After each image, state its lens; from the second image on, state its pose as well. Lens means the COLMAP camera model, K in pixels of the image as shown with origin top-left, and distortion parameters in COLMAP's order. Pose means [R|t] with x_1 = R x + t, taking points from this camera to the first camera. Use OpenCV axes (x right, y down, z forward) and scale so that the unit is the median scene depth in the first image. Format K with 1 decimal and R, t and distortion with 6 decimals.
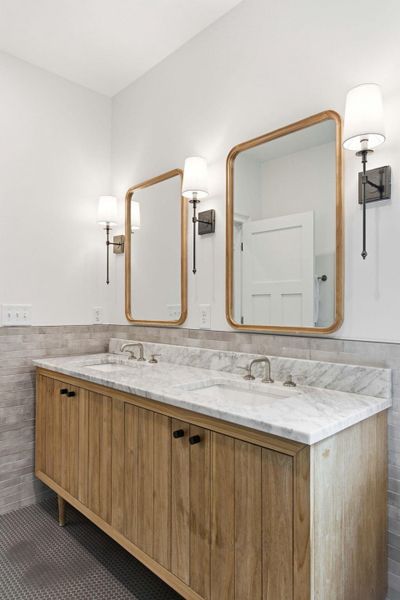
lens RADIAL K [[421.2, 0, 200.0], [0, 421.2, 300.0], [0, 0, 1]] dist [-0.000407, -0.000895]
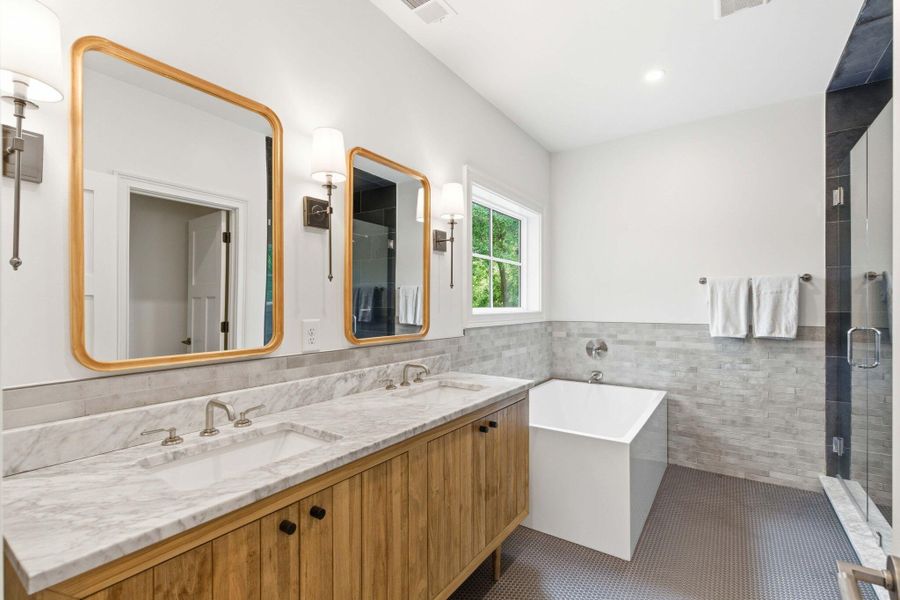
lens RADIAL K [[401.3, 0, 446.0], [0, 401.3, 305.9], [0, 0, 1]] dist [-0.056952, -0.000290]
pose [[-0.229103, 0.006613, 0.973380, -0.824516], [-0.000316, 0.999976, -0.006868, -0.011480], [-0.973402, -0.001881, -0.229095, 1.012884]]
